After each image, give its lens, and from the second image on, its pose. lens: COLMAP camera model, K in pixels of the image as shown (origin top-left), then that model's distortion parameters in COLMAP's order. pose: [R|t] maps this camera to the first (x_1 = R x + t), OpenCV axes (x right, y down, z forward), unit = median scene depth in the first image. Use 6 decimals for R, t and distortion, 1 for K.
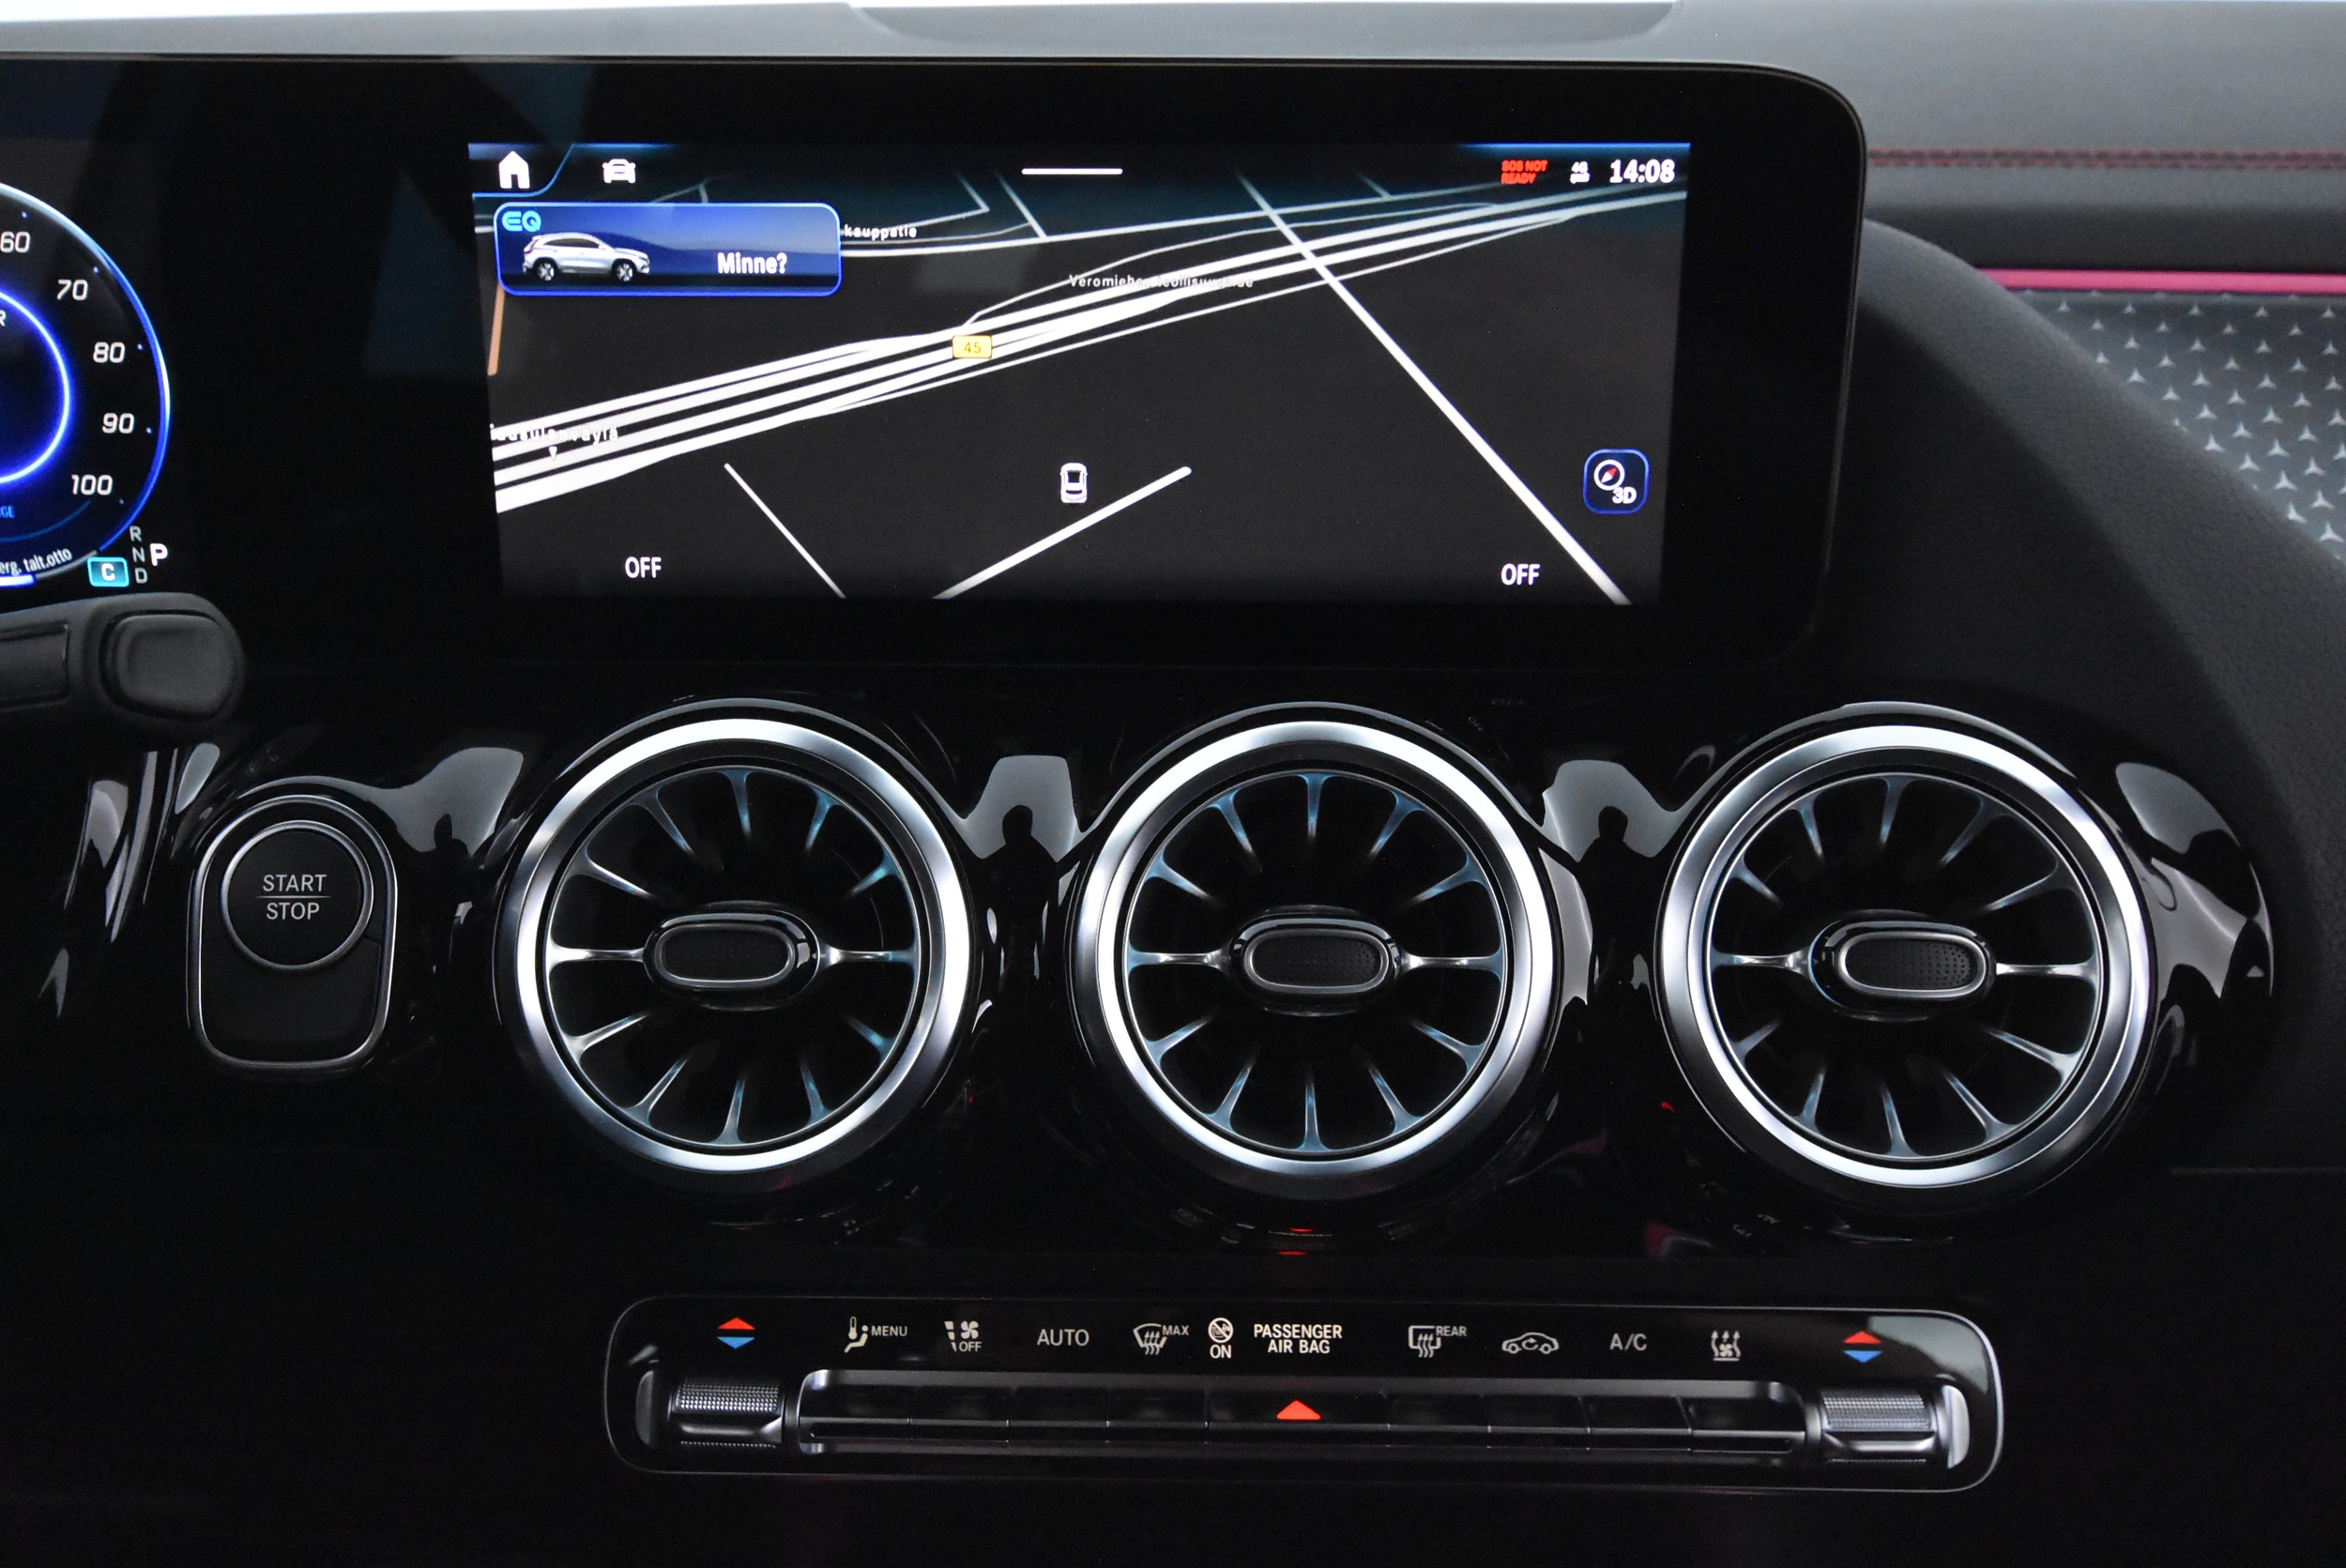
lens RADIAL K [[1905.0, 0, 1119.8], [0, 1905.0, 762.1], [0, 0, 1]] dist [0.013341, 0.029622]
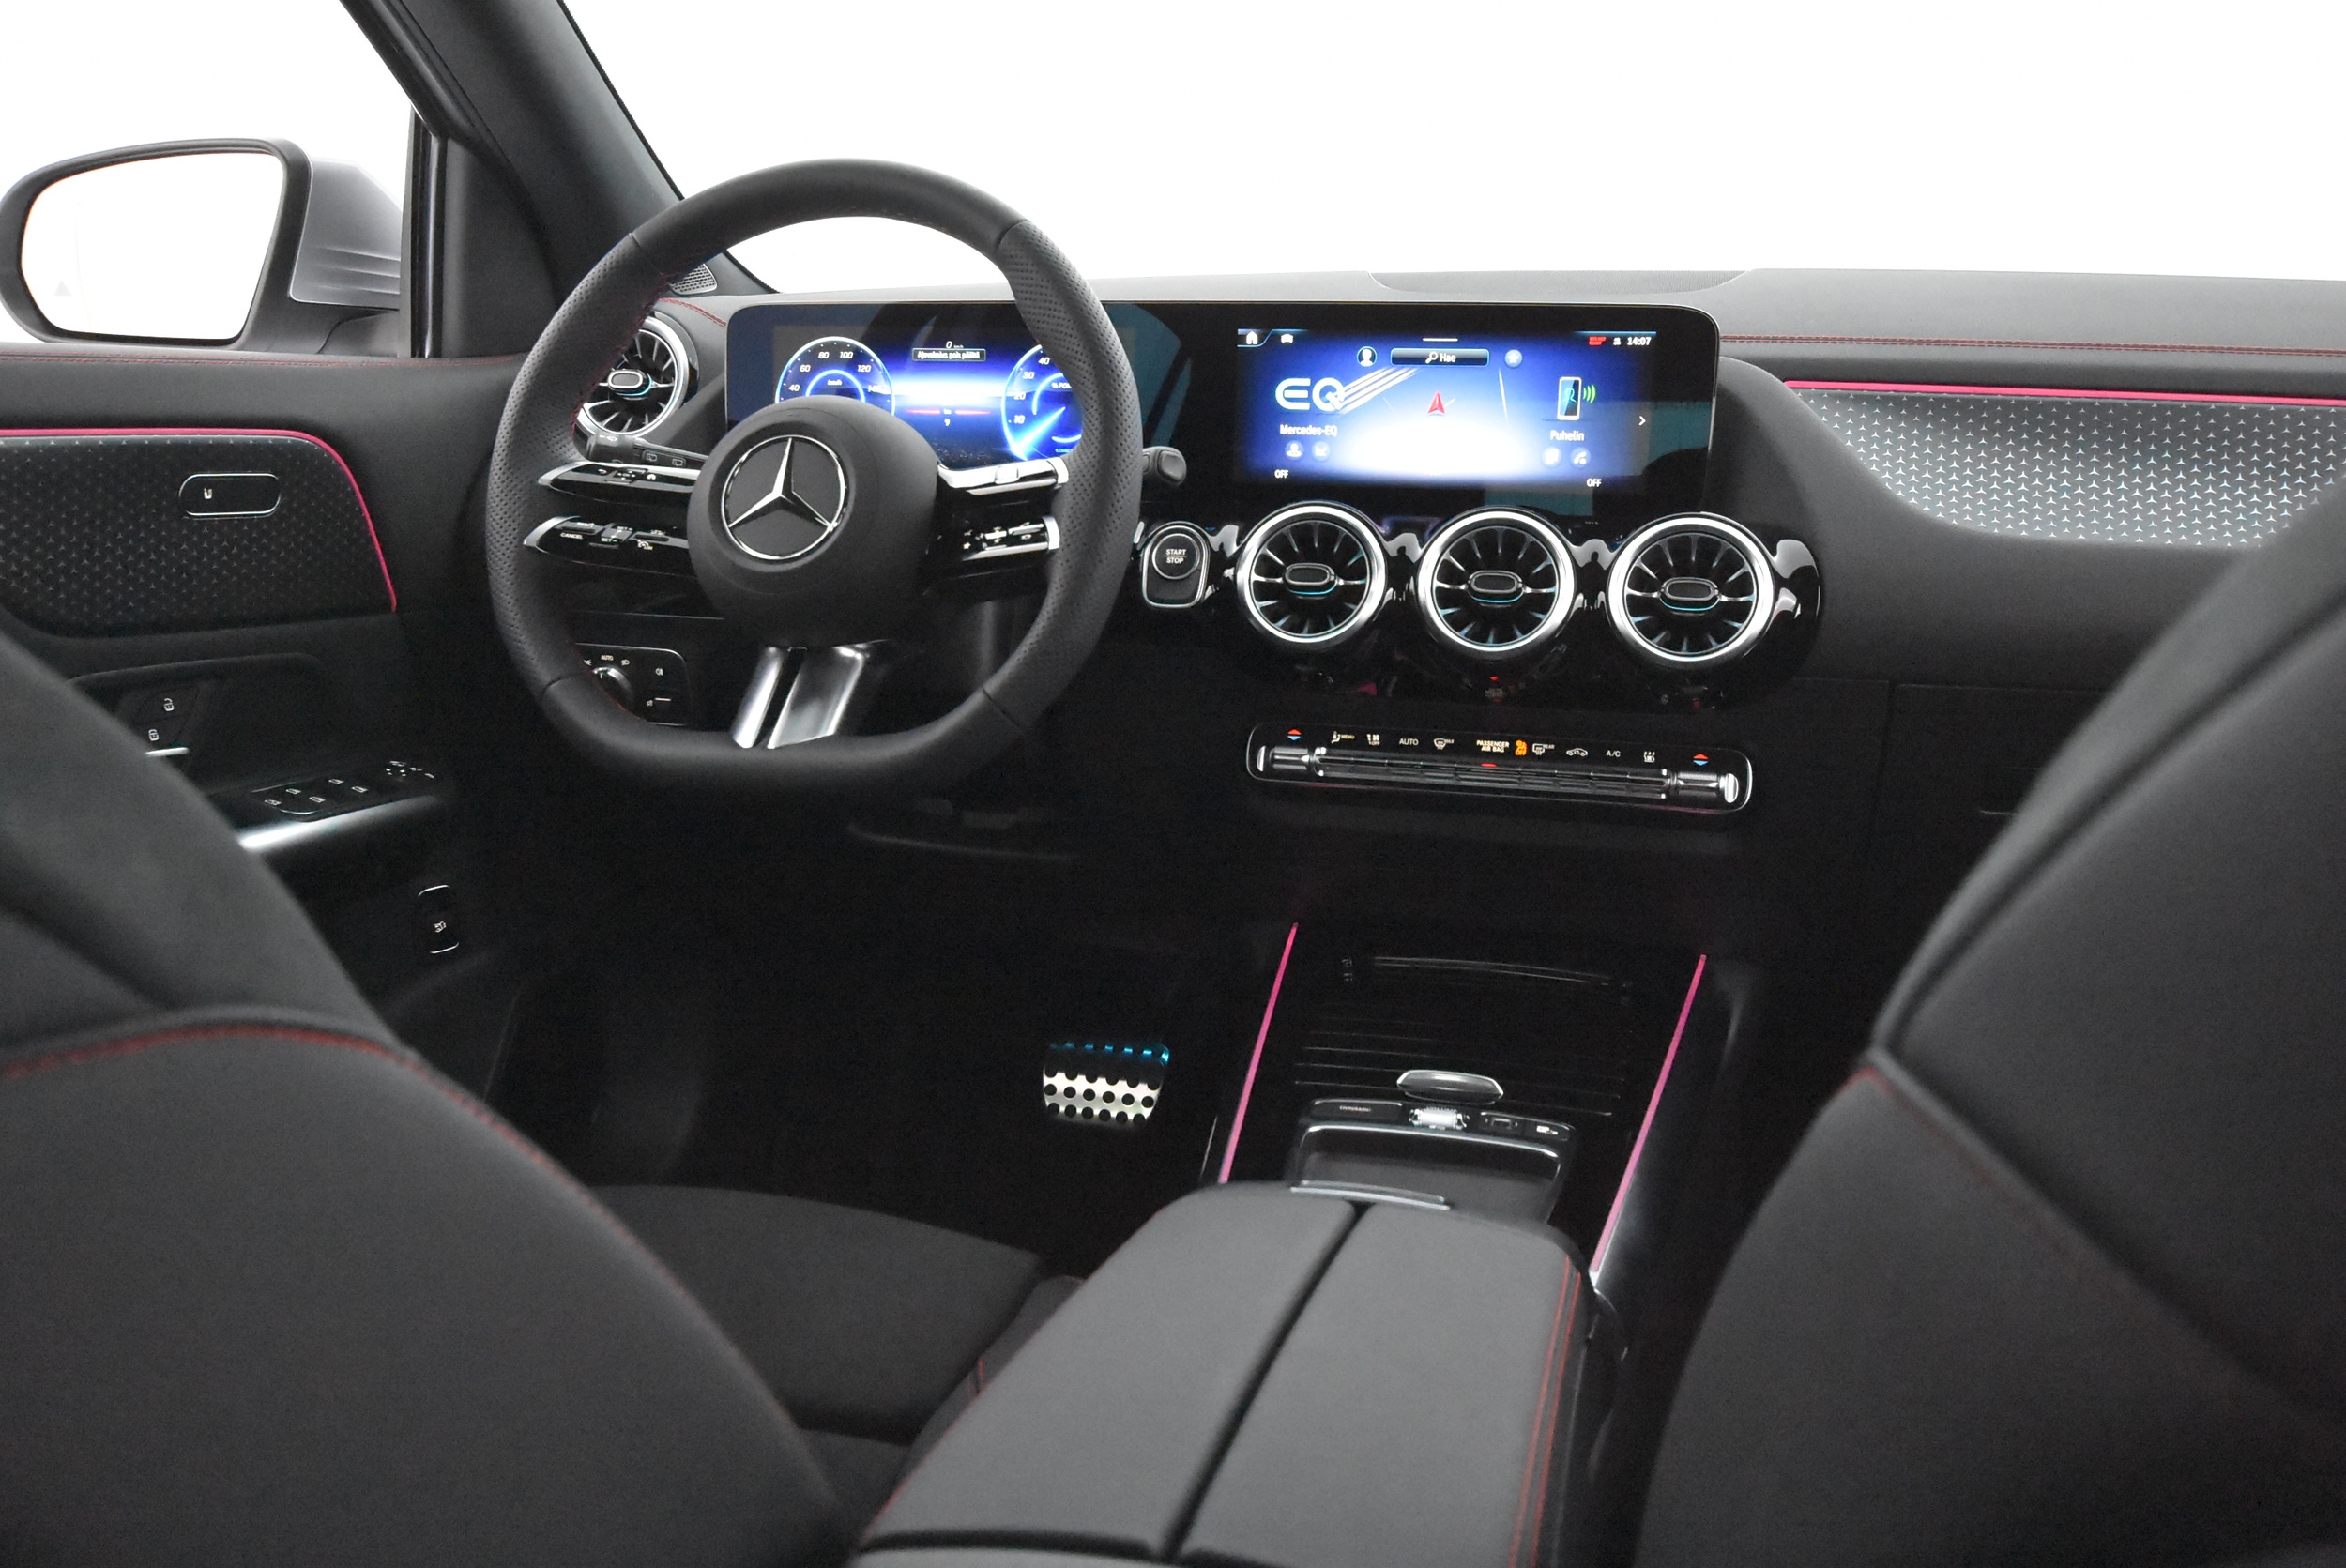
lens RADIAL K [[1905.0, 0, 1158.6], [0, 1905.0, 787.6], [0, 0, 1]] dist [0.013341, 0.029622]
pose [[0.973238, 0.062268, -0.221201, 0.241216], [-0.081730, 0.993443, -0.079940, 0.632041], [0.214773, 0.095880, 0.971946, -1.840626]]
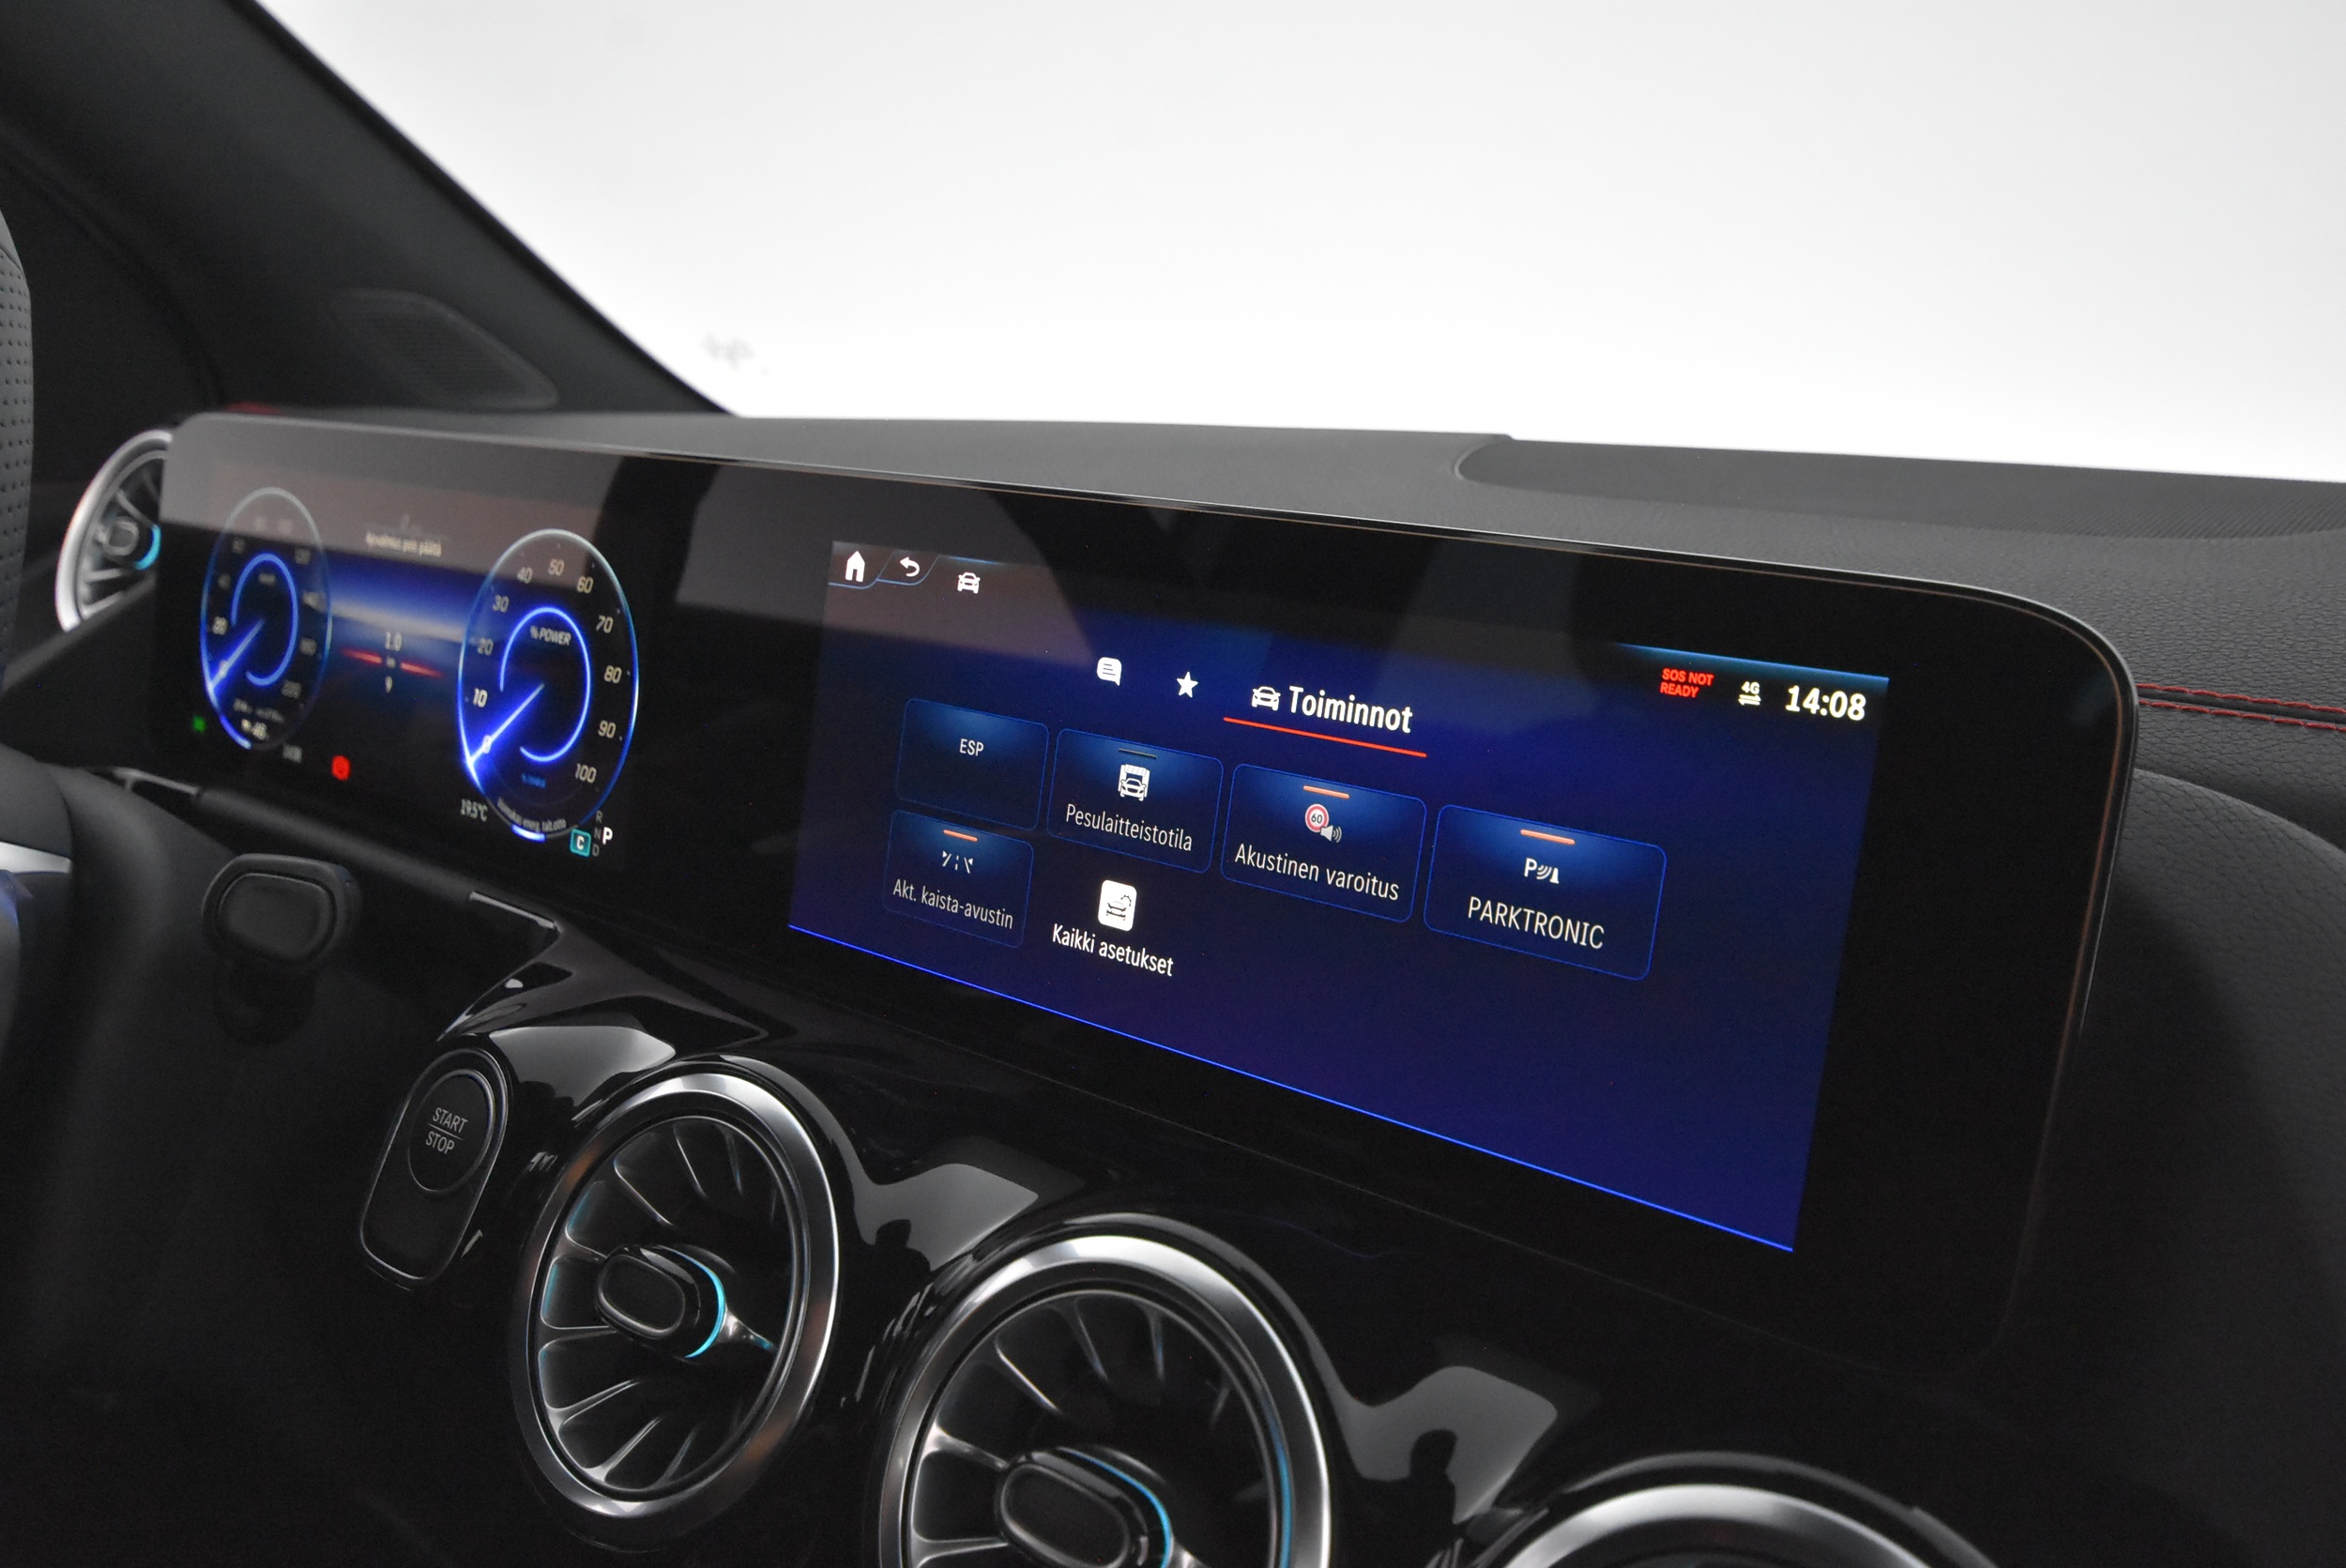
lens RADIAL K [[1905.0, 0, 1168.9], [0, 1905.0, 788.2], [0, 0, 1]] dist [0.013341, 0.029622]
pose [[0.797258, 0.164036, -0.580923, 0.511514], [-0.264832, 0.959855, -0.092420, -0.125707], [0.542442, 0.227530, 0.808695, 0.209690]]
